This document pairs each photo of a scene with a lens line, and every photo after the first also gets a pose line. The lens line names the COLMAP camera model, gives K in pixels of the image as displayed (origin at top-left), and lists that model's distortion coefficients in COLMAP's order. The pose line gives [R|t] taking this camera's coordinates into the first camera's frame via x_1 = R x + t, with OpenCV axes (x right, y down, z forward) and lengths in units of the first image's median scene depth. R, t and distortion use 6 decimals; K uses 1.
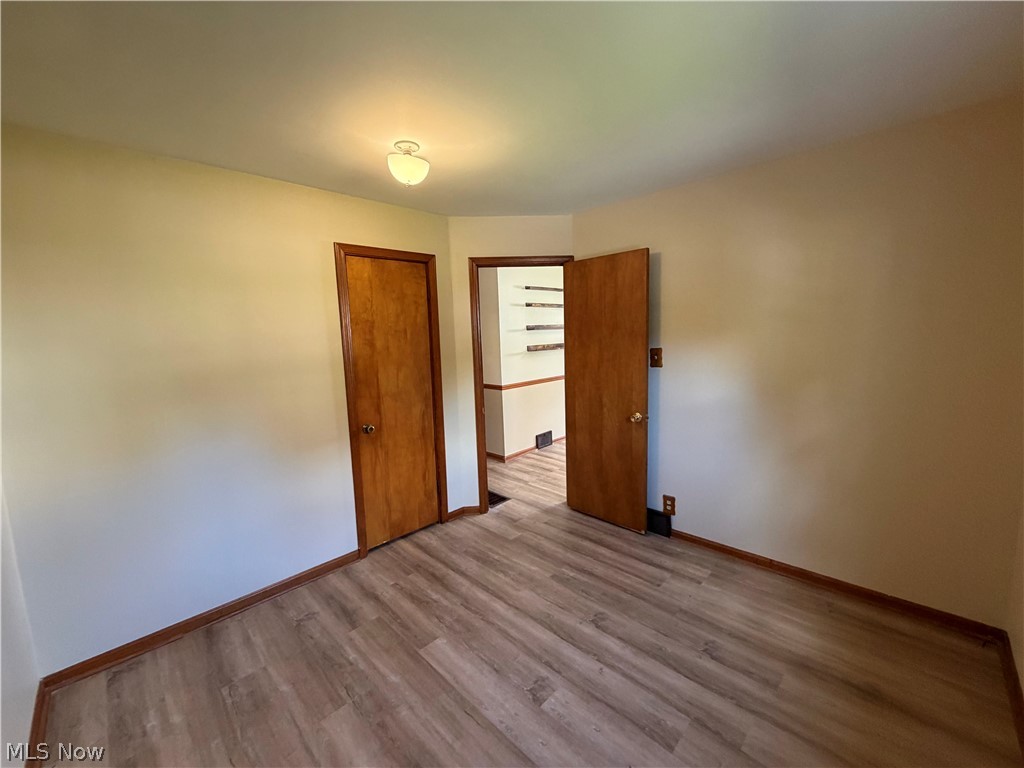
lens RADIAL K [[411.1, 0, 511.7], [0, 411.1, 383.3], [0, 0, 1]] dist [0.001092, 0.000079]
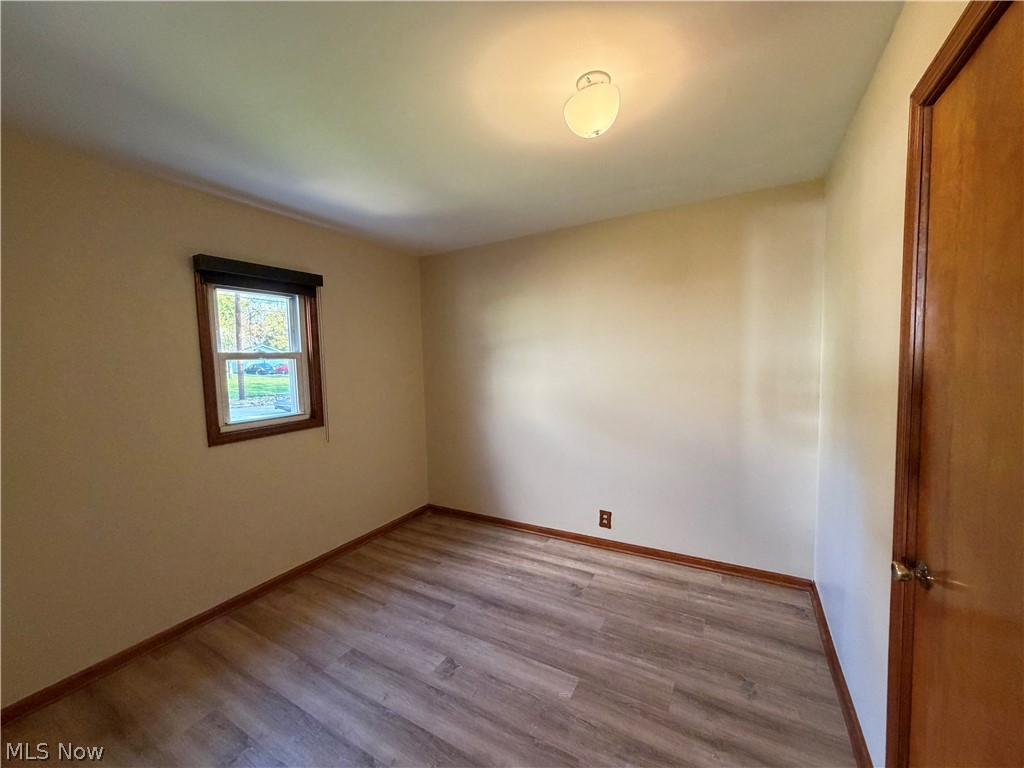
lens RADIAL K [[411.1, 0, 511.9], [0, 411.1, 384.7], [0, 0, 1]] dist [0.001092, 0.000079]
pose [[-0.964252, 0.077675, -0.253345, 0.119339], [0.029144, 0.981360, 0.189956, -0.206390], [0.263378, 0.175782, -0.948543, 1.893241]]
